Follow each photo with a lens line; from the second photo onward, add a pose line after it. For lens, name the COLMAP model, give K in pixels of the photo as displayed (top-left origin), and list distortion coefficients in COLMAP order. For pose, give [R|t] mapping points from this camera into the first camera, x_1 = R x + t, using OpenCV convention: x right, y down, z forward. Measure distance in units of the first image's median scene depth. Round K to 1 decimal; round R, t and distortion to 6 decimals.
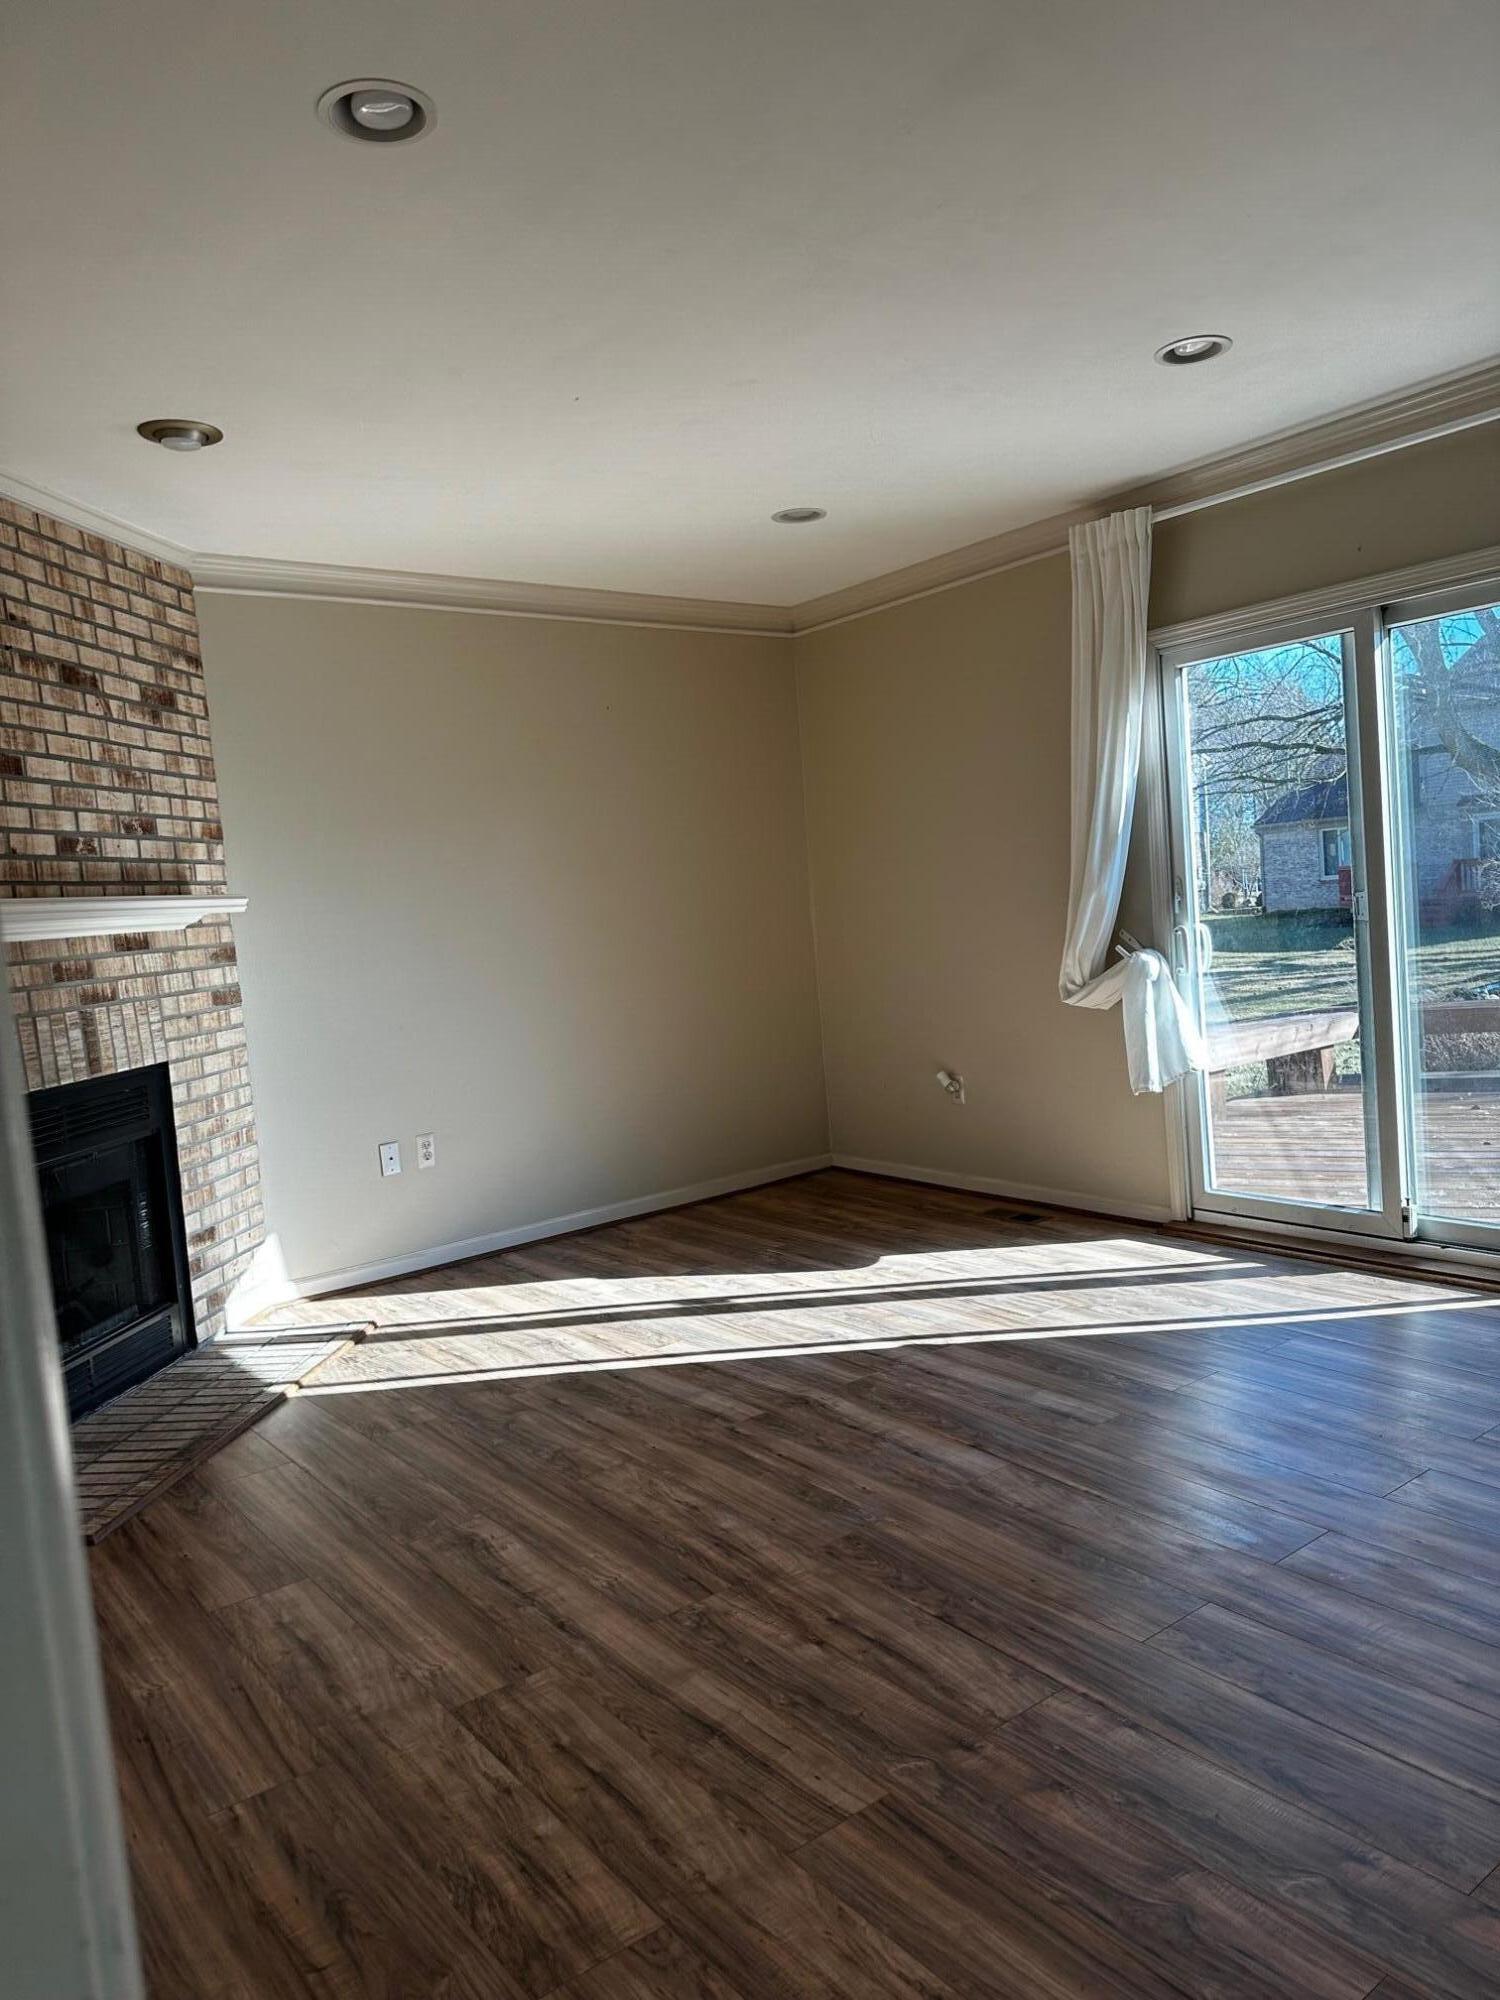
lens RADIAL K [[1422.3, 0, 775.1], [0, 1422.3, 995.5], [0, 0, 1]] dist [0.049636, -0.061647]
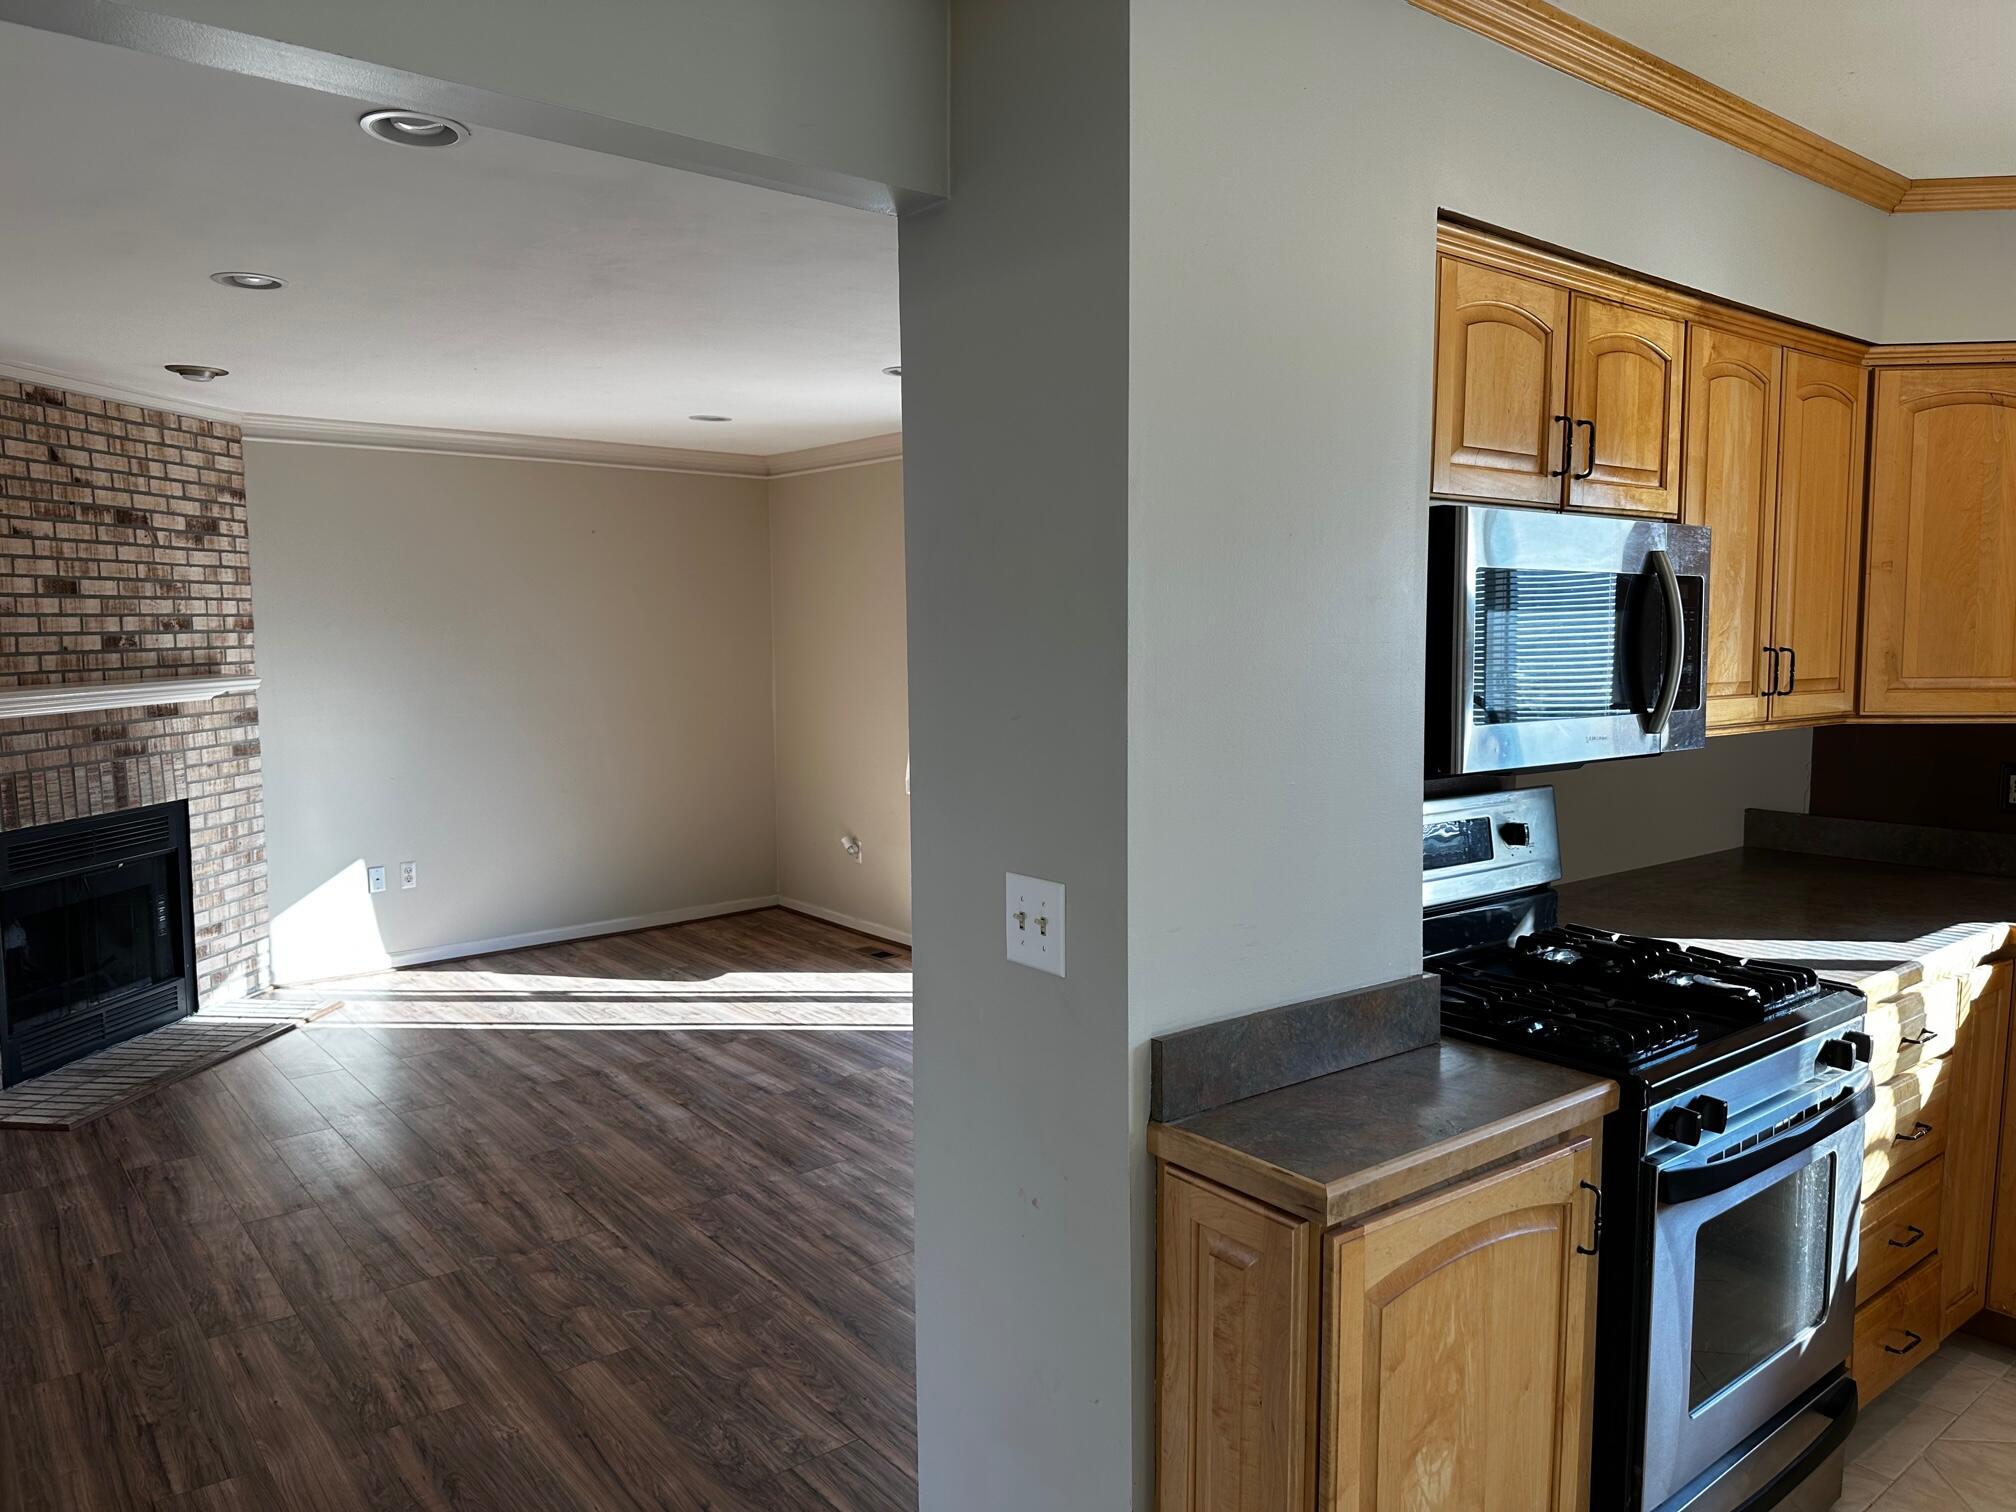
lens RADIAL K [[1433.6, 0, 1018.3], [0, 1433.6, 734.7], [0, 0, 1]] dist [0.049636, -0.061647]
pose [[0.997476, 0.068146, 0.019933, 0.315159], [-0.068318, 0.997631, 0.008050, -0.076317], [-0.019338, -0.009392, 0.999769, -0.365178]]
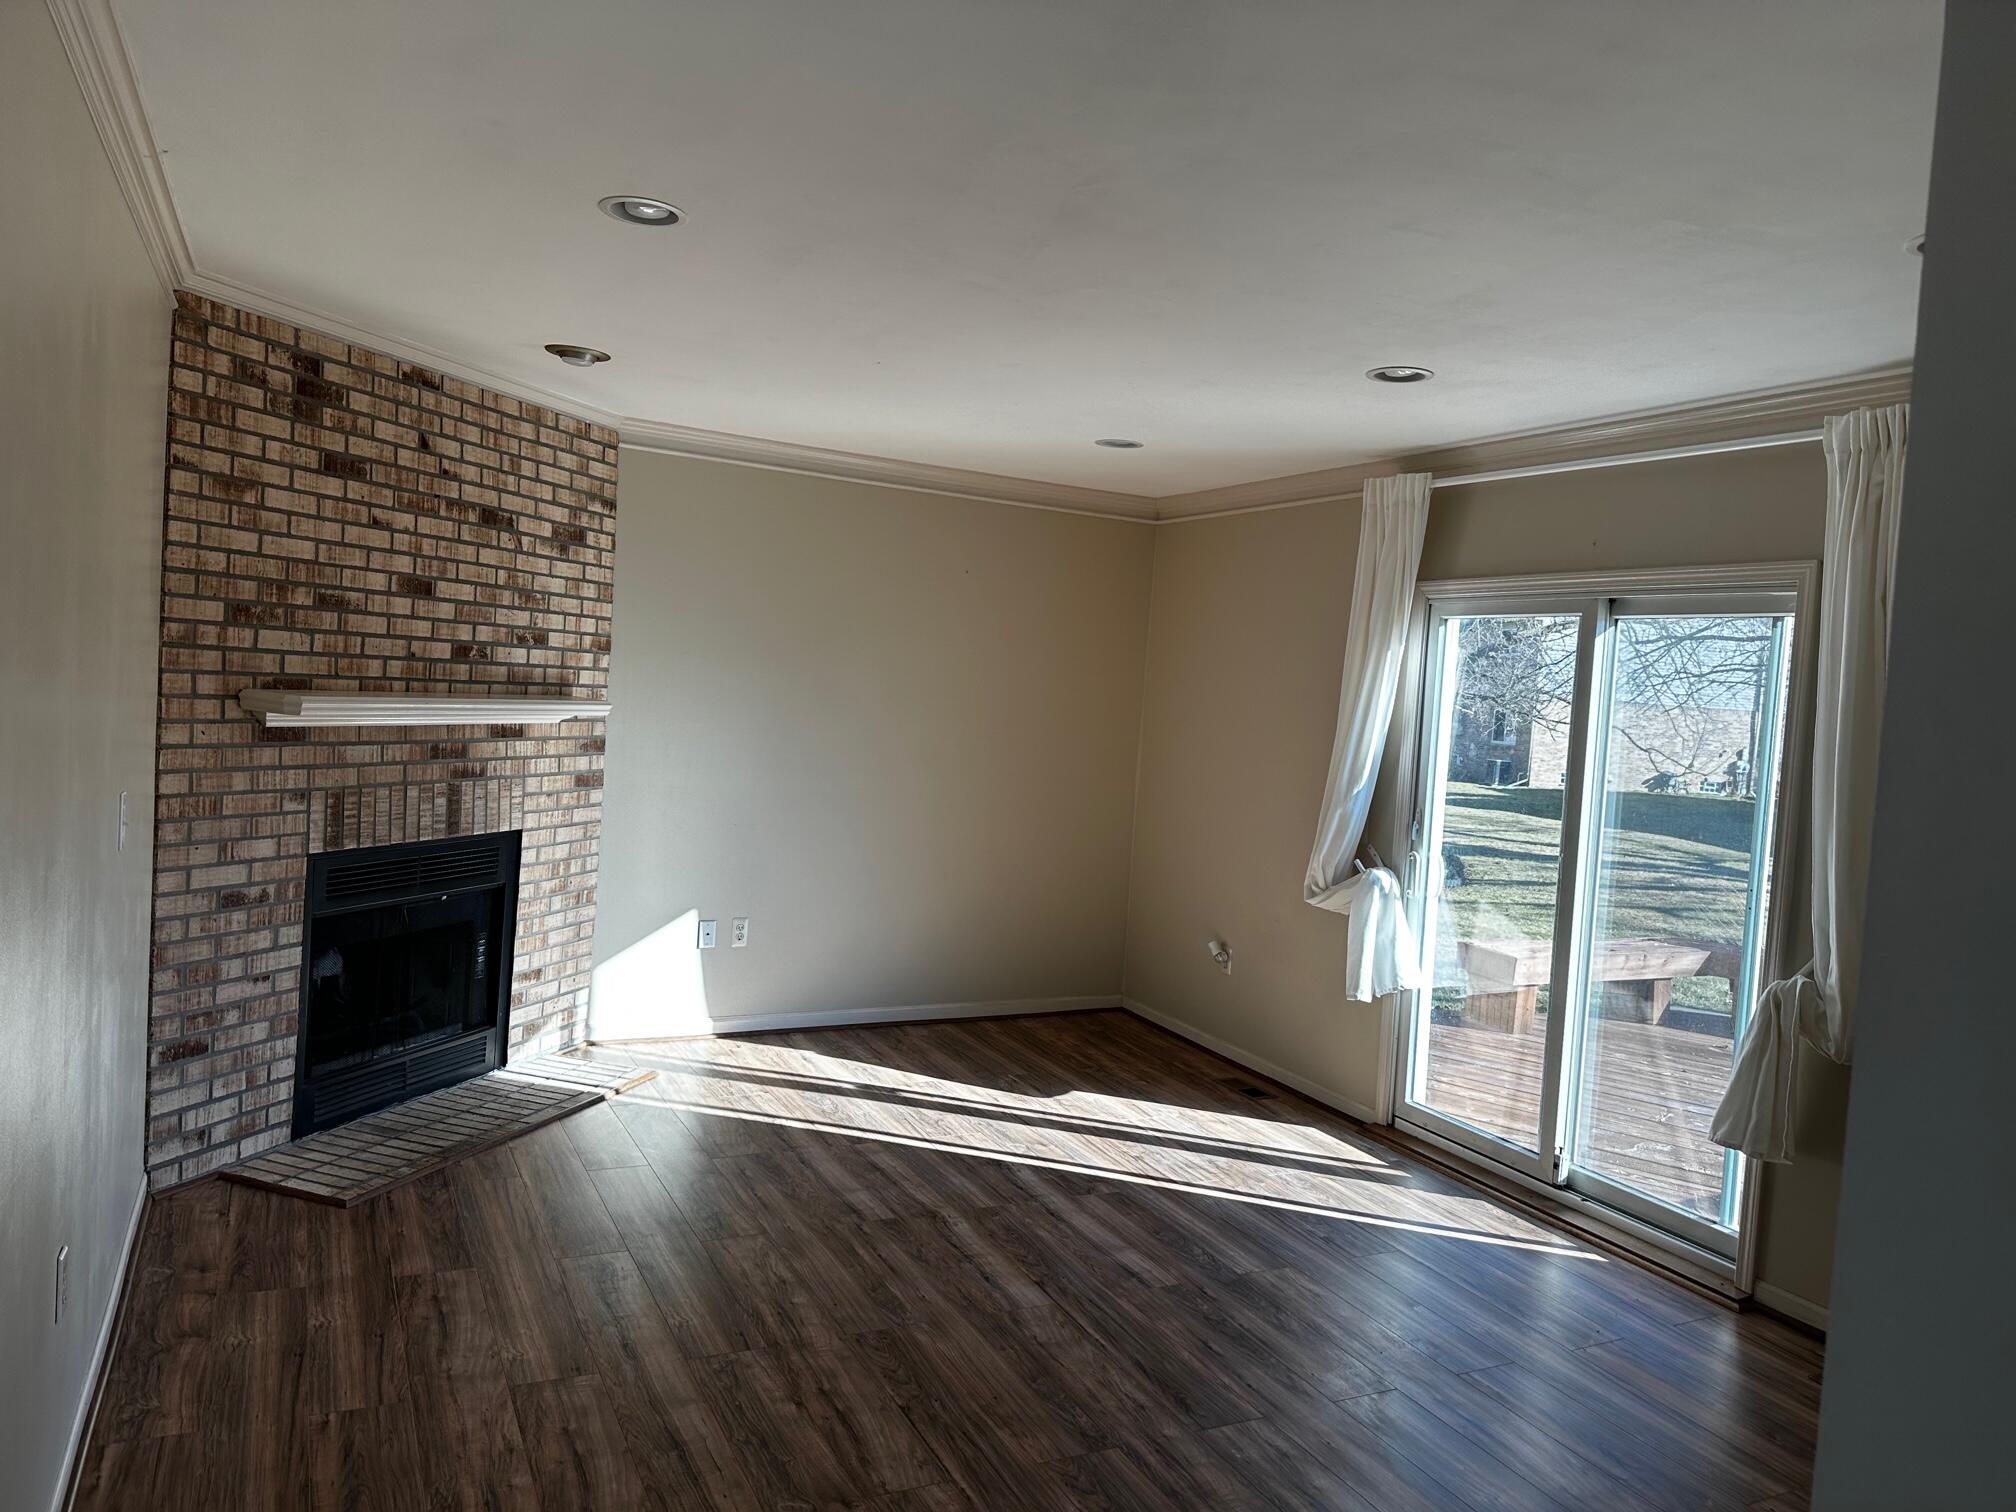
lens RADIAL K [[1433.6, 0, 1039.3], [0, 1433.6, 737.5], [0, 0, 1]] dist [0.049636, -0.061647]
pose [[0.972297, 0.151971, -0.177603, 0.206513], [-0.157894, 0.987261, -0.019621, -0.075355], [0.172359, 0.047120, 0.983907, -0.134755]]
